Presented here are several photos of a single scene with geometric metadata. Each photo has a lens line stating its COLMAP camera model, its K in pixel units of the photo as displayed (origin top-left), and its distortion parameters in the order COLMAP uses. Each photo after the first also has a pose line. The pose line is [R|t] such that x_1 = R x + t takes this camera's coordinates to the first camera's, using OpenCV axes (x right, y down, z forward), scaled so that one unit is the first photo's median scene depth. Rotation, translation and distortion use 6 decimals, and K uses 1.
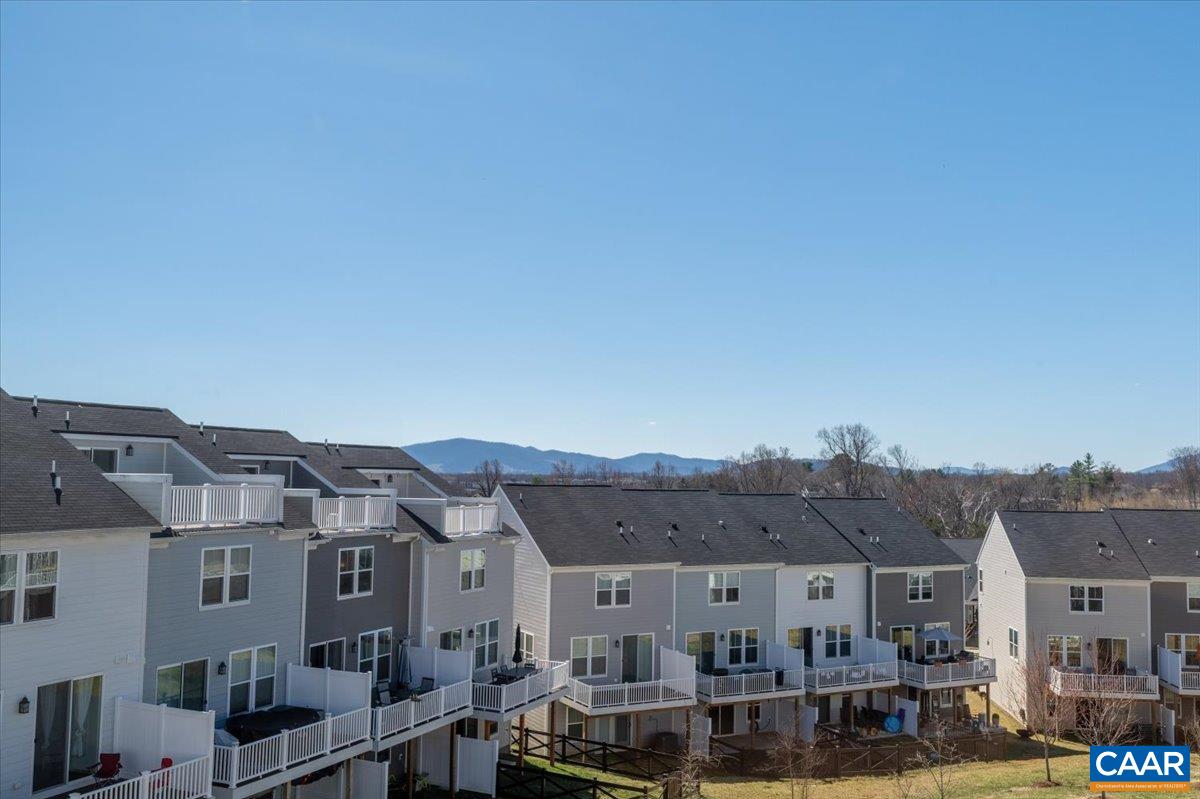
lens RADIAL K [[1030.0, 0, 594.9], [0, 1030.0, 410.7], [0, 0, 1]] dist [-0.004630, 0.004607]
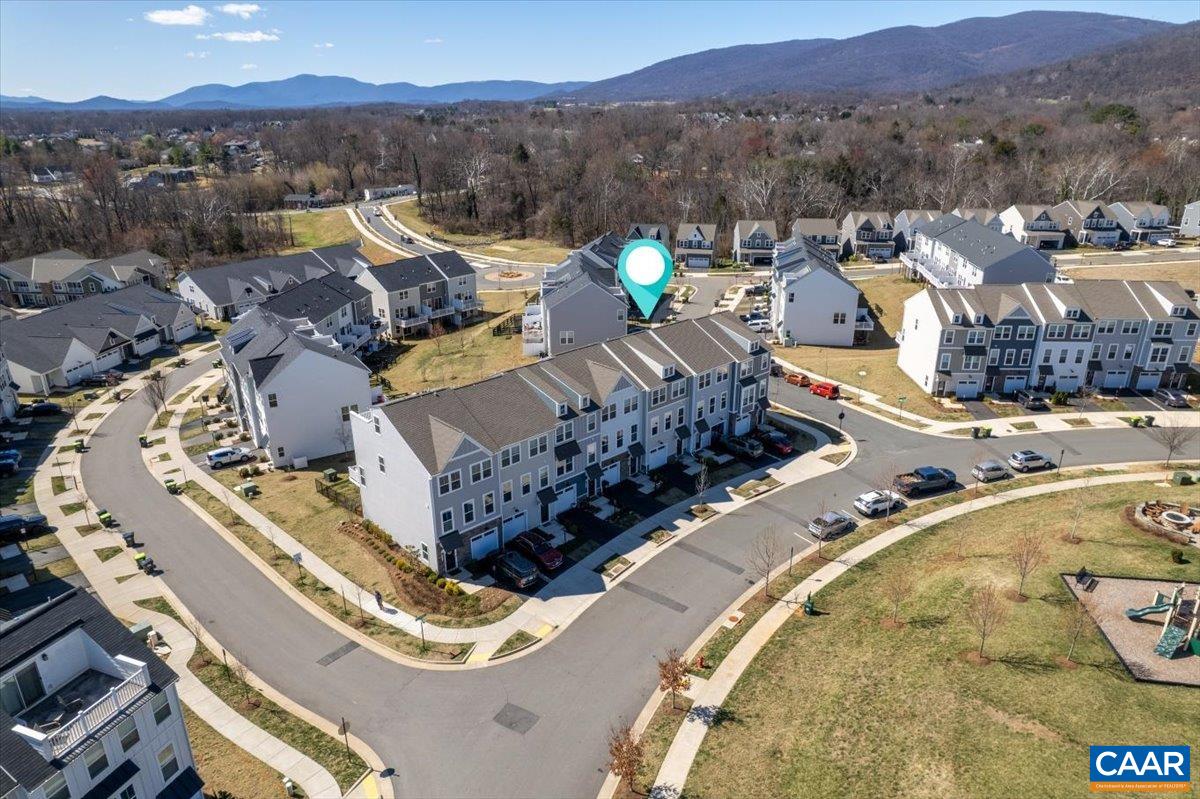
lens RADIAL K [[768.0, 0, 601.1], [0, 768.0, 401.4], [0, 0, 1]] dist [-0.060996, 0.041759]
pose [[0.561112, -0.314927, 0.765489, -1.157062], [-0.043002, 0.912455, 0.406911, -0.537682], [-0.826622, -0.261240, 0.498447, -0.805818]]
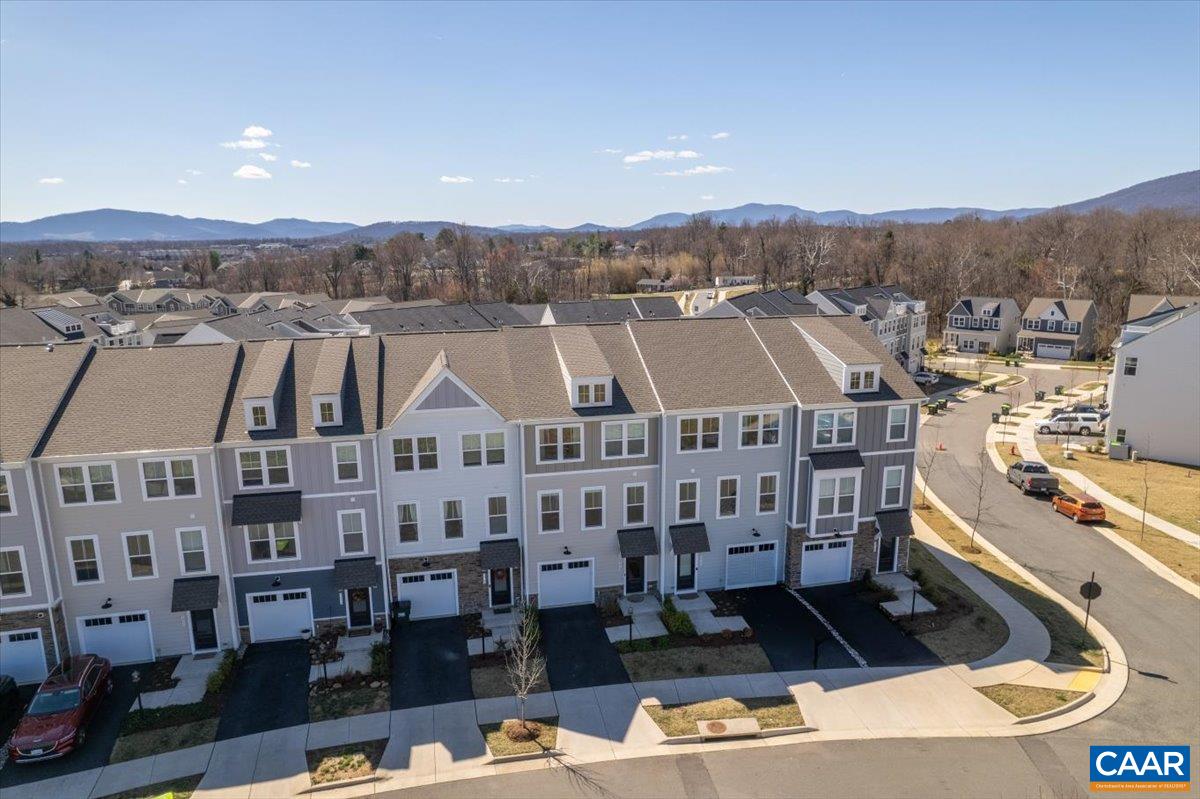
lens RADIAL K [[768.0, 0, 599.4], [0, 768.0, 395.7], [0, 0, 1]] dist [-0.060996, 0.041759]
pose [[0.906073, -0.108776, 0.408900, -0.287709], [-0.005687, 0.963172, 0.268826, -0.204316], [-0.423083, -0.245902, 0.872086, -0.747395]]
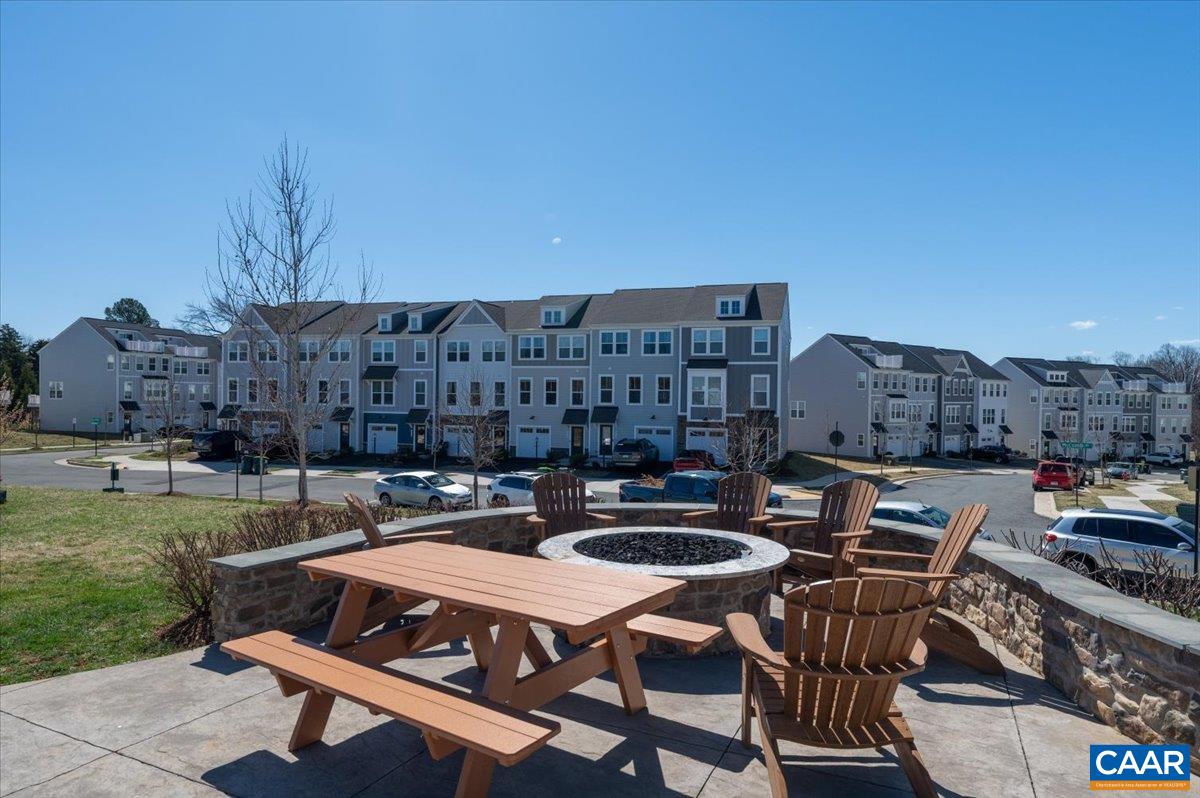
lens RADIAL K [[695.5, 0, 602.1], [0, 695.5, 399.6], [0, 0, 1]] dist [-0.000021, -0.005021]
pose [[0.995756, -0.003009, -0.091985, 0.093413], [0.009636, 0.997380, 0.071695, -0.003611], [0.091529, -0.072278, 0.993176, -1.086845]]
